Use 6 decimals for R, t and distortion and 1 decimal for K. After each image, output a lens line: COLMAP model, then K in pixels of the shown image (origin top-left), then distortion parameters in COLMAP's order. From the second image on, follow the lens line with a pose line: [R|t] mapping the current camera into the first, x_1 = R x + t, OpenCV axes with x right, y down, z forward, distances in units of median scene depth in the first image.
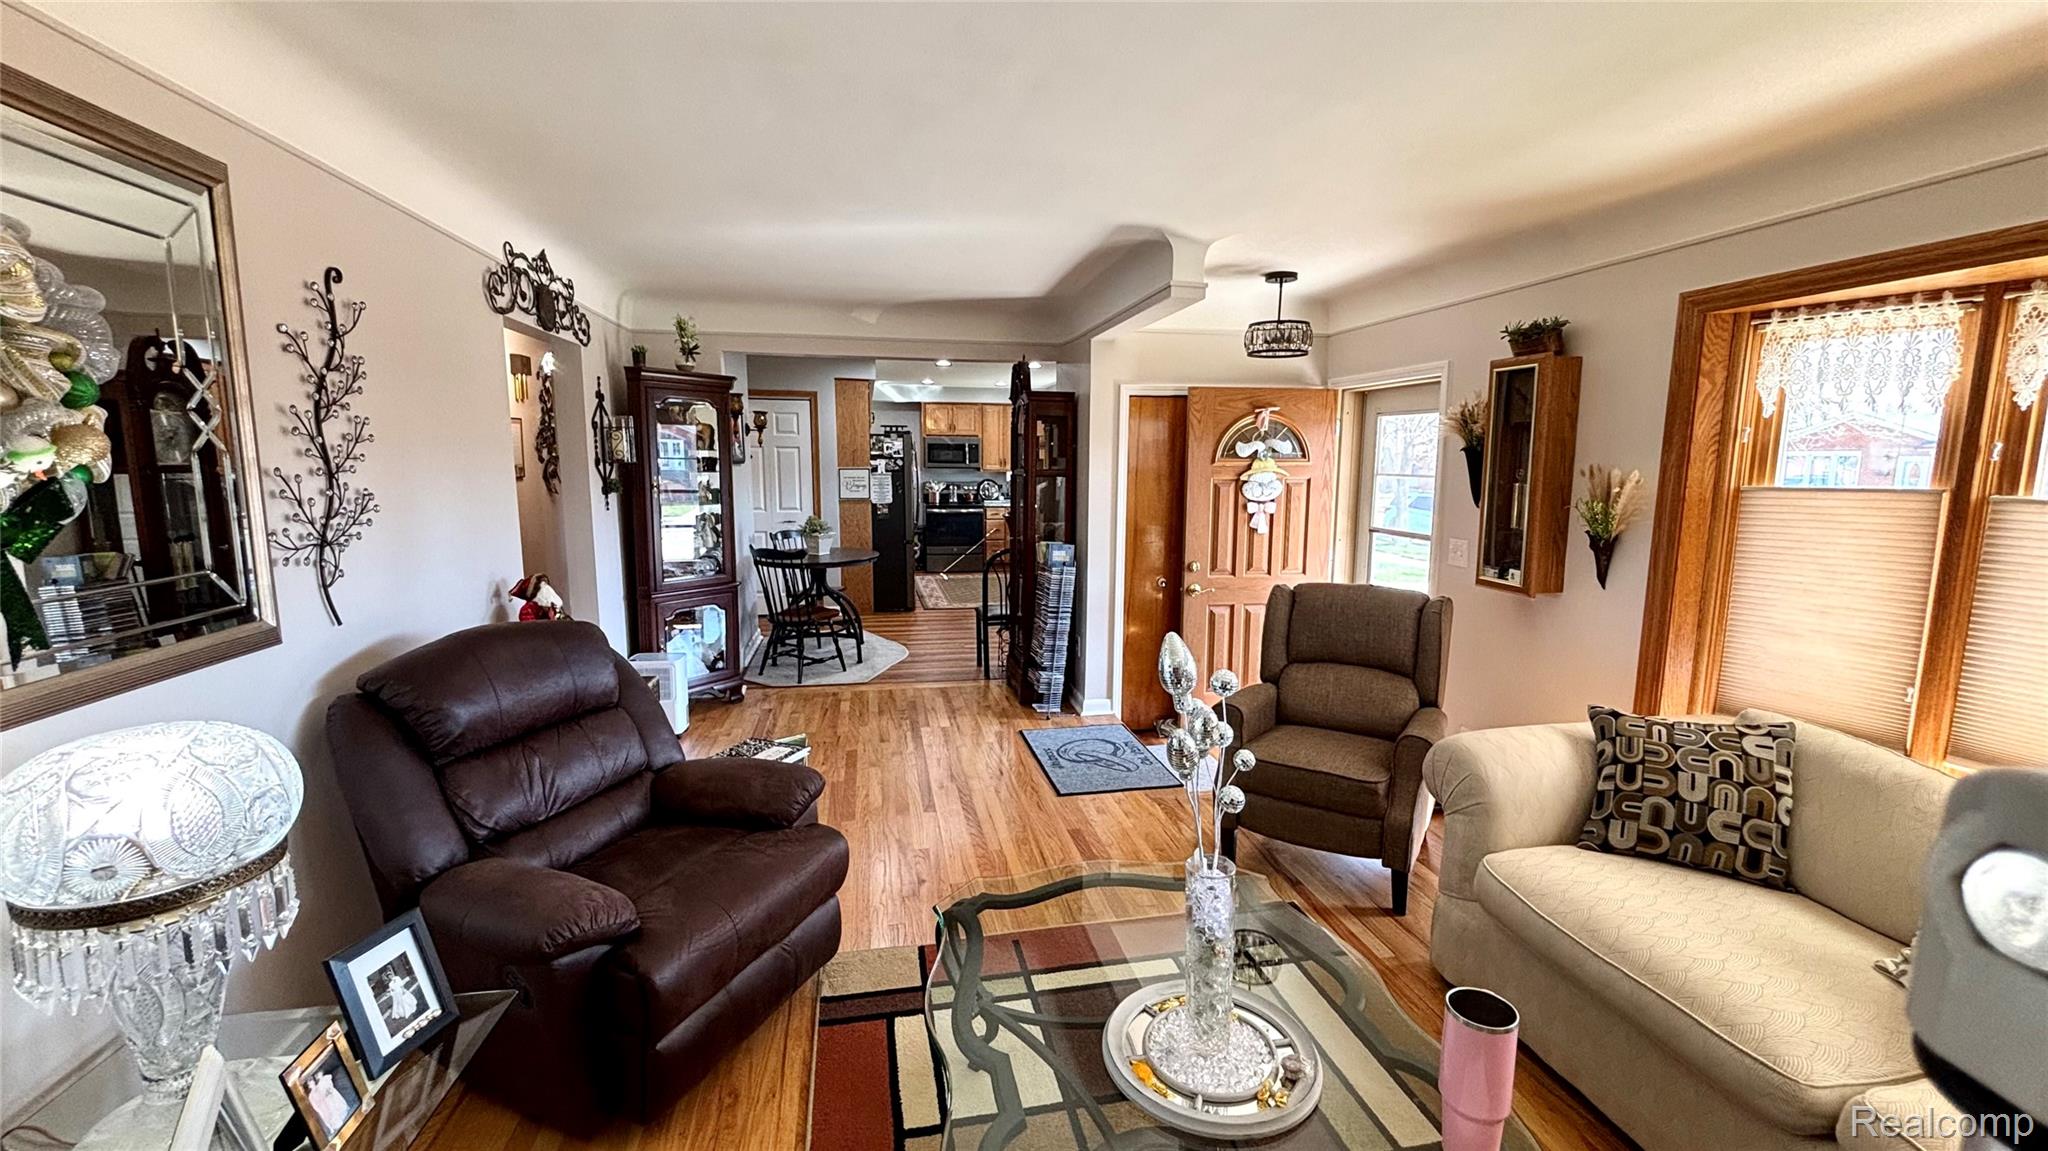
lens RADIAL K [[831.0, 0, 1024.0], [0, 831.0, 575.5], [0, 0, 1]] dist [-0.001002, -0.000079]
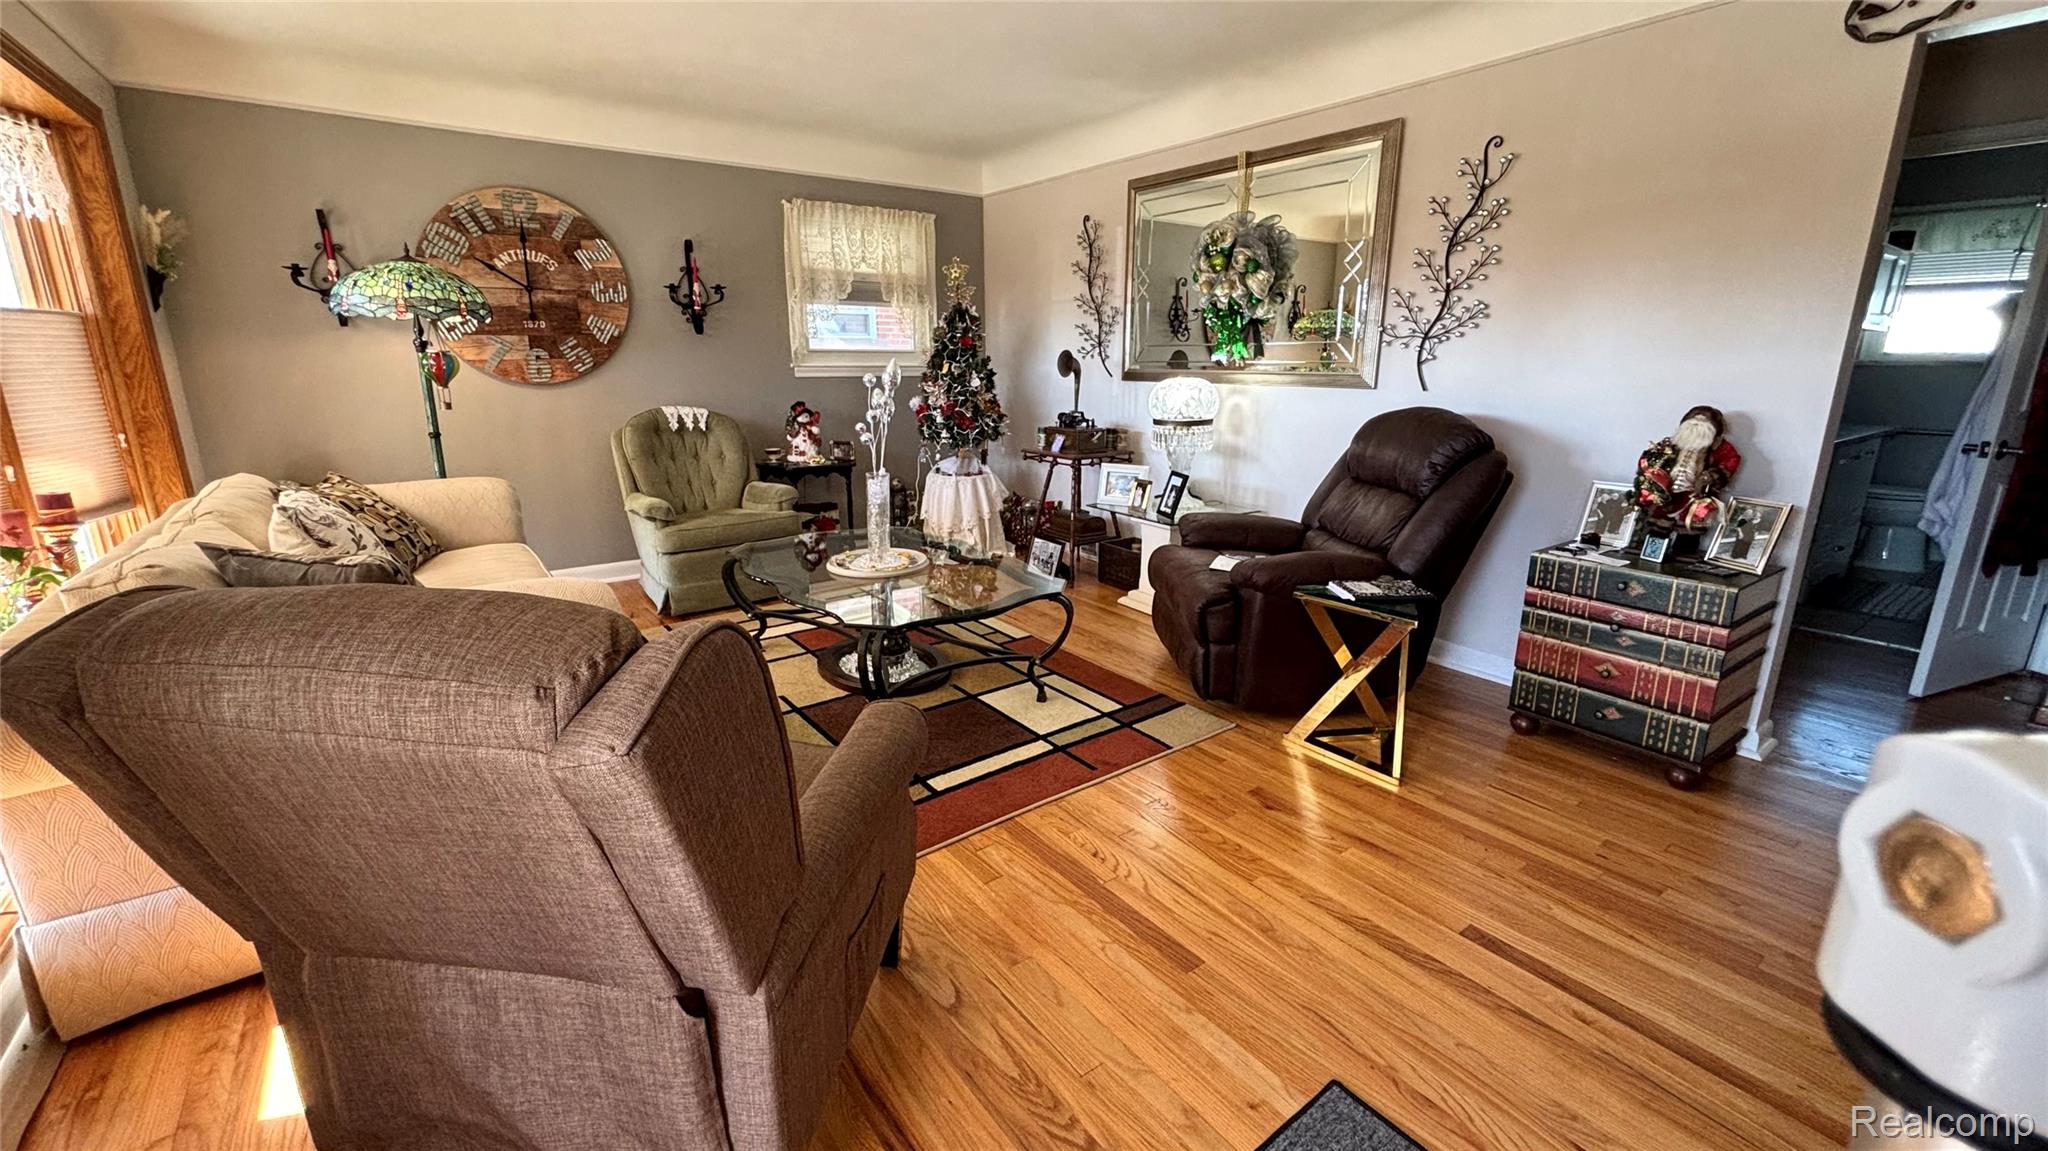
lens RADIAL K [[831.0, 0, 1024.0], [0, 831.0, 575.5], [0, 0, 1]] dist [-0.001002, -0.000079]
pose [[-0.902353, 0.103662, -0.418346, 0.394908], [-0.073076, 0.919794, 0.385537, -0.120871], [0.424758, 0.378461, -0.822404, 1.482310]]
